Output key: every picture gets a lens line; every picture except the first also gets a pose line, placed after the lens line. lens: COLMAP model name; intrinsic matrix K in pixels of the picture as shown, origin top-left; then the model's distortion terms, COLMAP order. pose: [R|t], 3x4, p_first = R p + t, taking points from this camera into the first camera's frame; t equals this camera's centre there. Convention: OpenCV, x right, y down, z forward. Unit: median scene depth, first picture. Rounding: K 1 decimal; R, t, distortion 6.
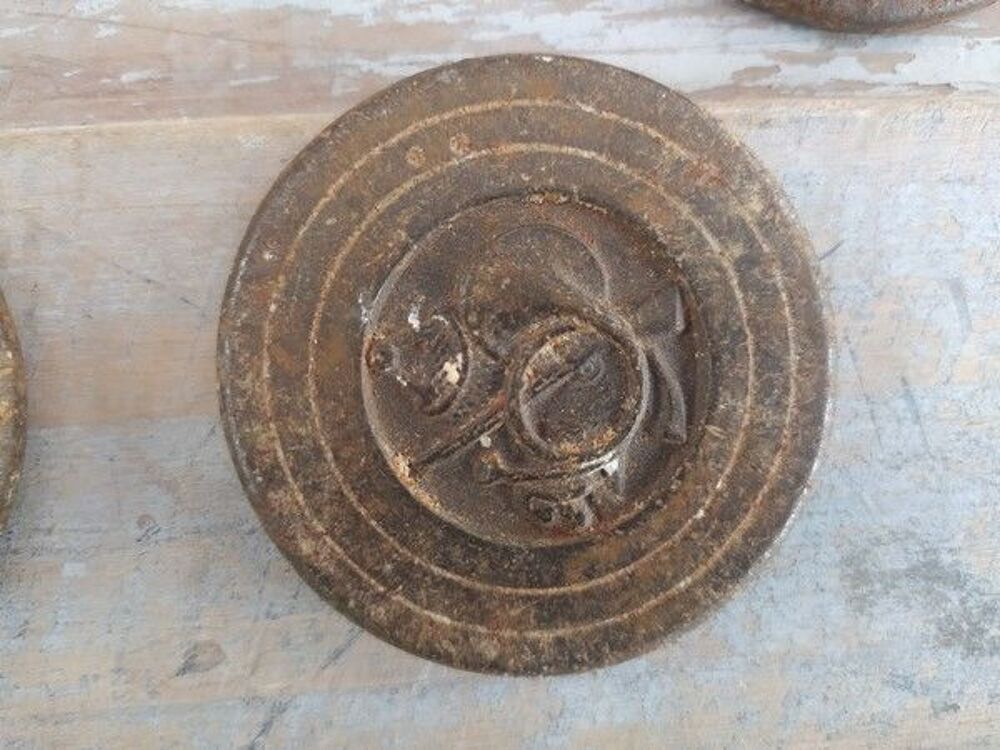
lens RADIAL K [[817.6, 0, 500.0], [0, 817.6, 375.0], [0, 0, 1]] dist [-0.069326, 0.004010]
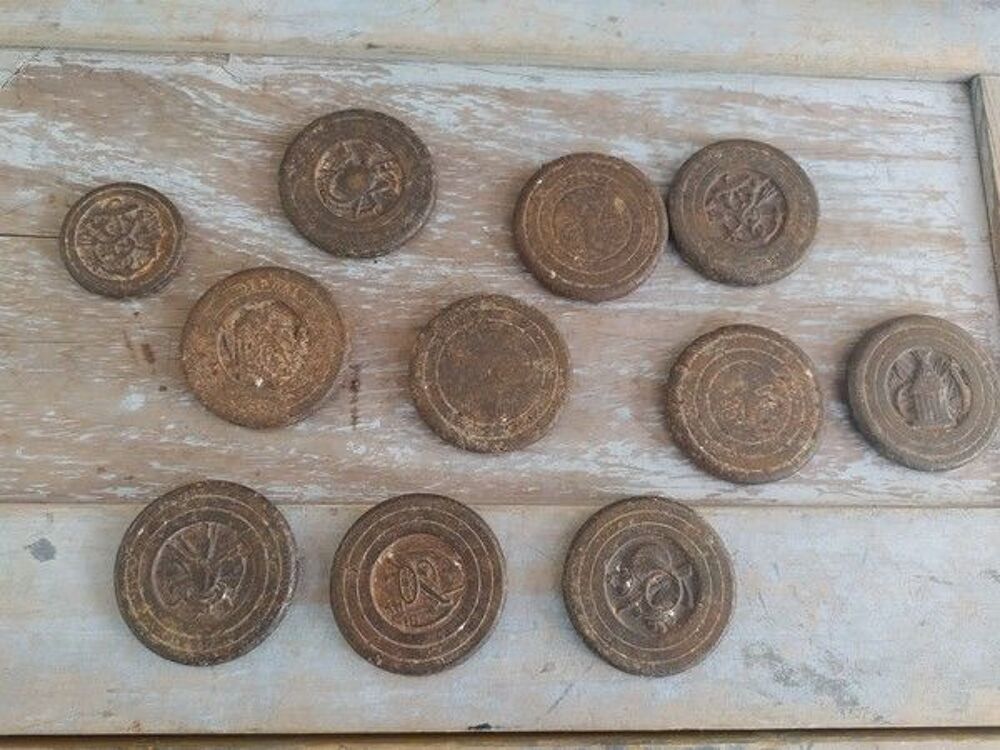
lens RADIAL K [[740.5, 0, 500.1], [0, 740.5, 392.4], [0, 0, 1]] dist [0.036222, -0.091706]
pose [[0.998564, 0.050603, -0.017589, -0.585149], [-0.053300, 0.971496, -0.230987, -0.037097], [0.005398, 0.231593, 0.972798, -2.309230]]
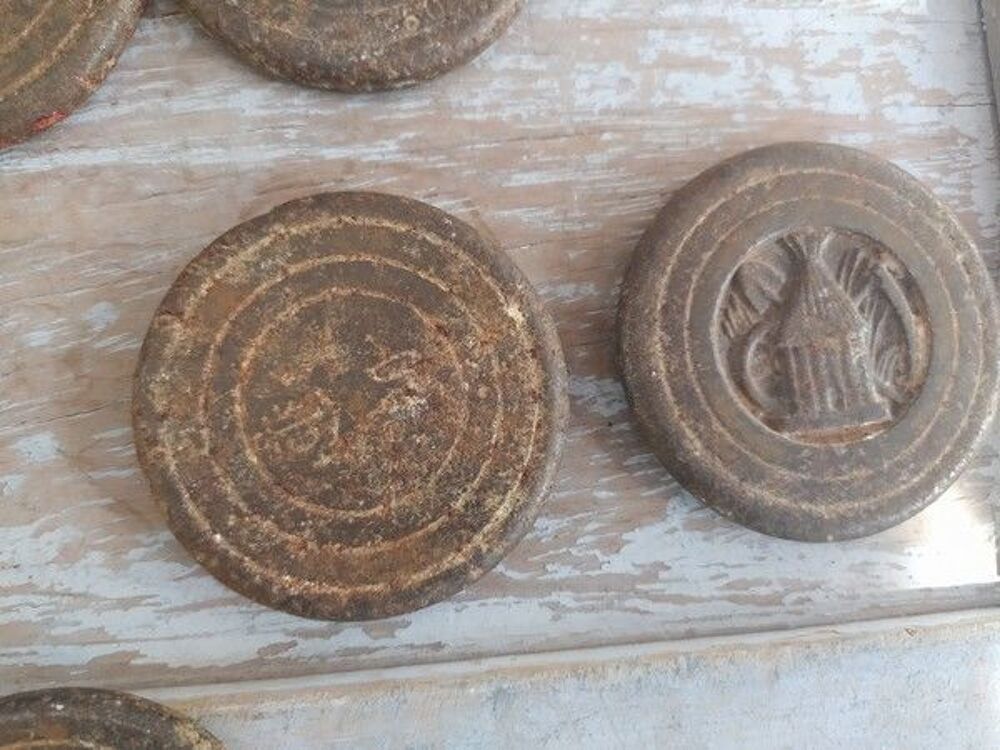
lens RADIAL K [[754.2, 0, 500.0], [0, 754.2, 375.0], [0, 0, 1]] dist [0.004042, -0.055261]
pose [[0.999208, -0.016363, 0.036267, 0.702959], [0.020375, 0.993367, -0.113170, -0.734459], [-0.034175, 0.113820, 0.992913, -0.282698]]
